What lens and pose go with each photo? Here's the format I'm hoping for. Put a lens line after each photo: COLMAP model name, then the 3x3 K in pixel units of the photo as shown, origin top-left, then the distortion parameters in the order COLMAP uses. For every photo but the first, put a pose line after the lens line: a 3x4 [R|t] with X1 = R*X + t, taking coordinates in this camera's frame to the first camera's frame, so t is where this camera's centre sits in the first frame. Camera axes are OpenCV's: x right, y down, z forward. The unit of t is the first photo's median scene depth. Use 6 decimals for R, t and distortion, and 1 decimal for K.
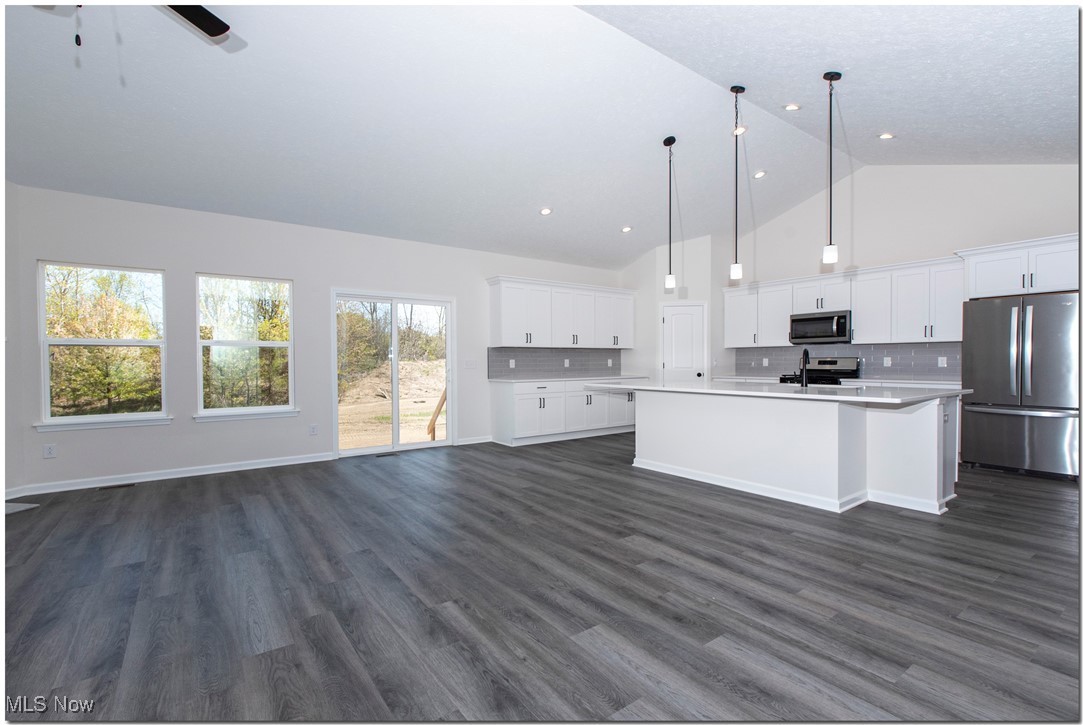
lens RADIAL K [[494.0, 0, 556.6], [0, 494.0, 377.7], [0, 0, 1]] dist [0.001969, 0.001446]
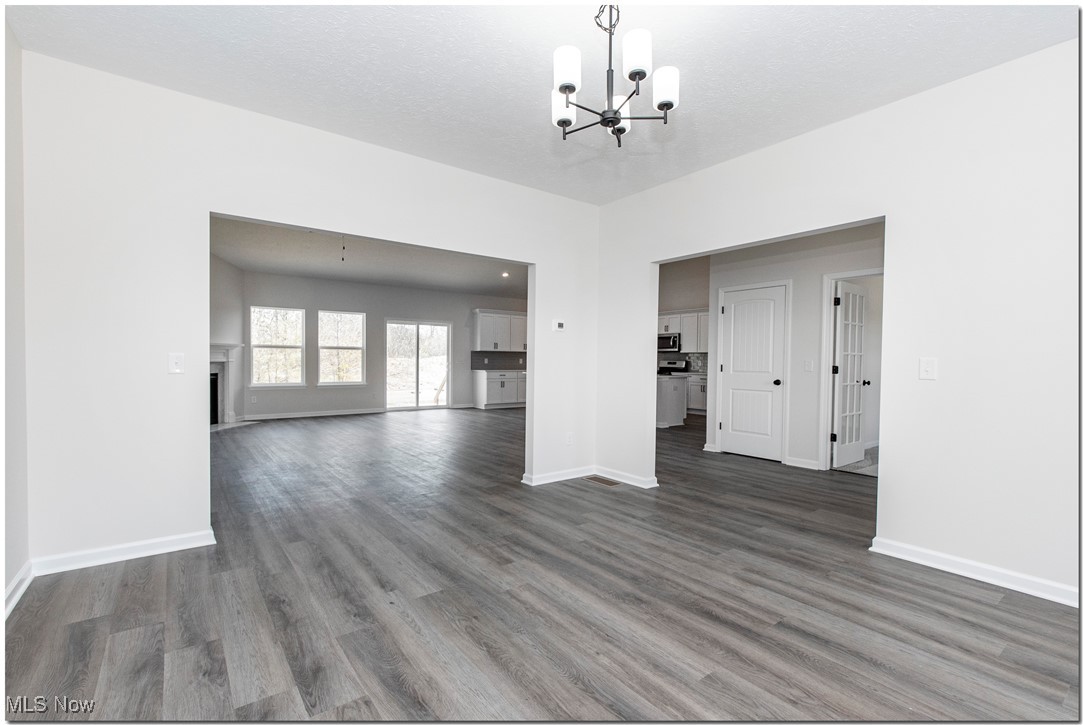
lens RADIAL K [[494.0, 0, 546.9], [0, 494.0, 367.9], [0, 0, 1]] dist [0.001969, 0.001446]
pose [[0.999860, 0.016685, 0.001069, 0.220561], [-0.016664, 0.999723, -0.016643, 0.037955], [-0.001347, 0.016623, 0.999861, -1.287428]]
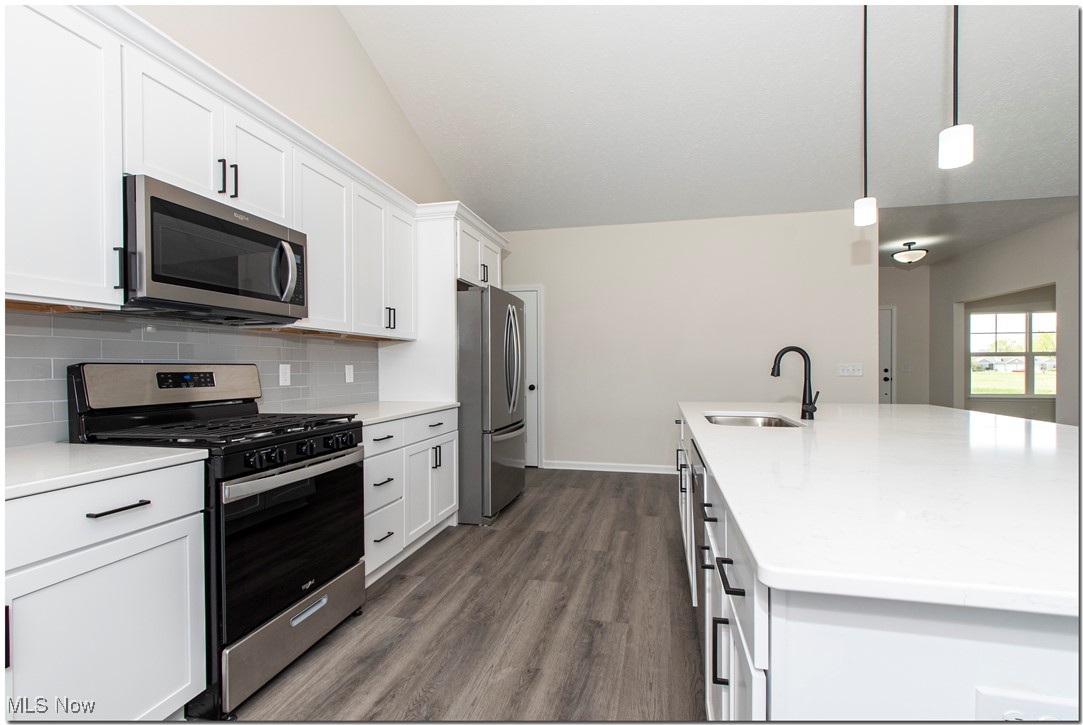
lens RADIAL K [[494.0, 0, 541.5], [0, 494.0, 366.0], [0, 0, 1]] dist [0.001969, 0.001446]
pose [[-0.642741, 0.004193, 0.766072, 0.345588], [0.028847, 0.999408, 0.018733, -0.071826], [-0.765541, 0.034139, -0.642481, 1.925231]]
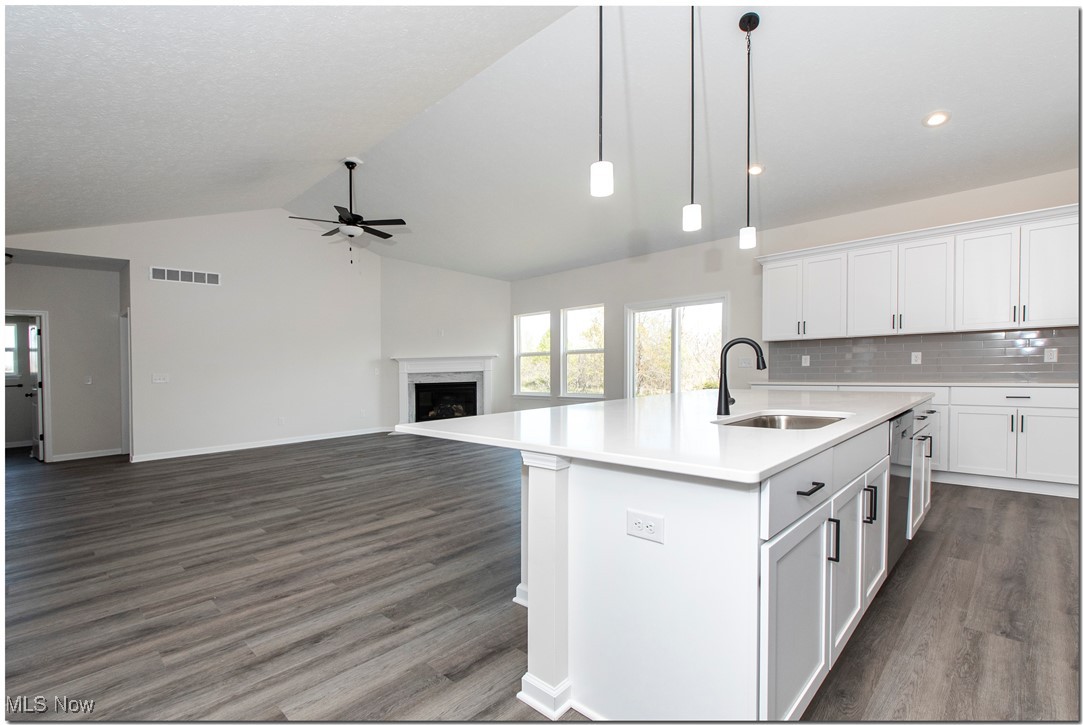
lens RADIAL K [[494.0, 0, 550.3], [0, 494.0, 374.2], [0, 0, 1]] dist [0.001969, 0.001446]
pose [[0.165950, 0.019177, -0.985948, 1.201605], [-0.004326, 0.999815, 0.018718, -0.039597], [0.986125, 0.001159, 0.166003, 0.922719]]
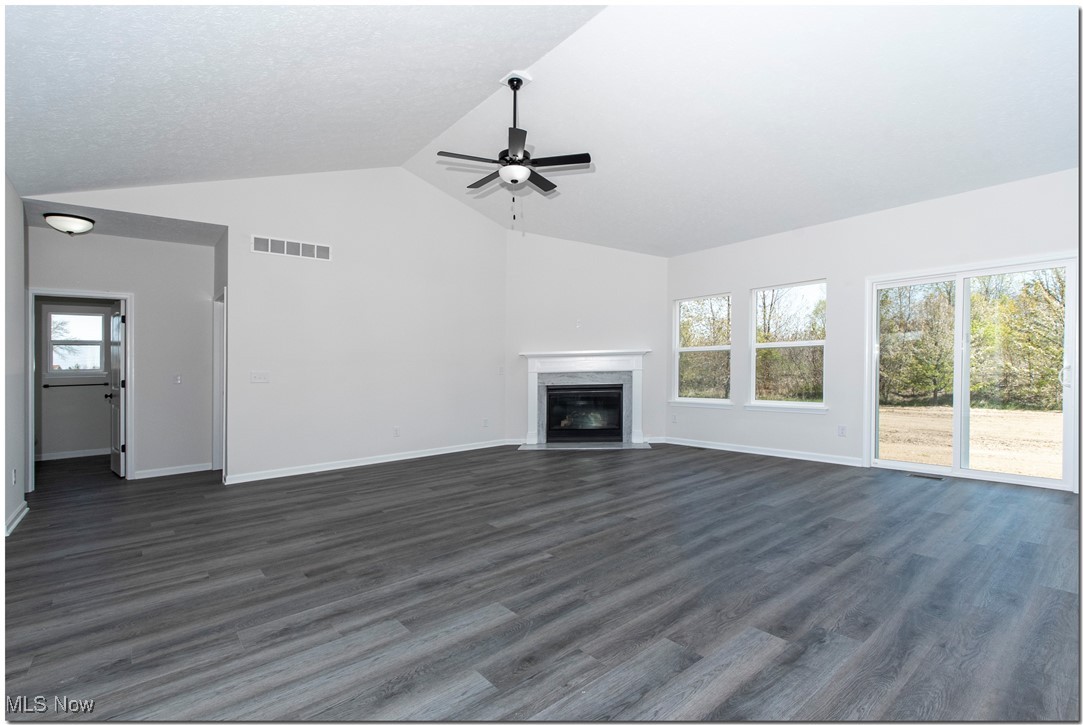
lens RADIAL K [[494.0, 0, 550.8], [0, 494.0, 366.1], [0, 0, 1]] dist [0.001969, 0.001446]
pose [[0.061301, 0.000559, -0.998119, 0.656821], [-0.009732, 0.999953, -0.000038, -0.023517], [0.998072, 0.009716, 0.061303, 0.565579]]
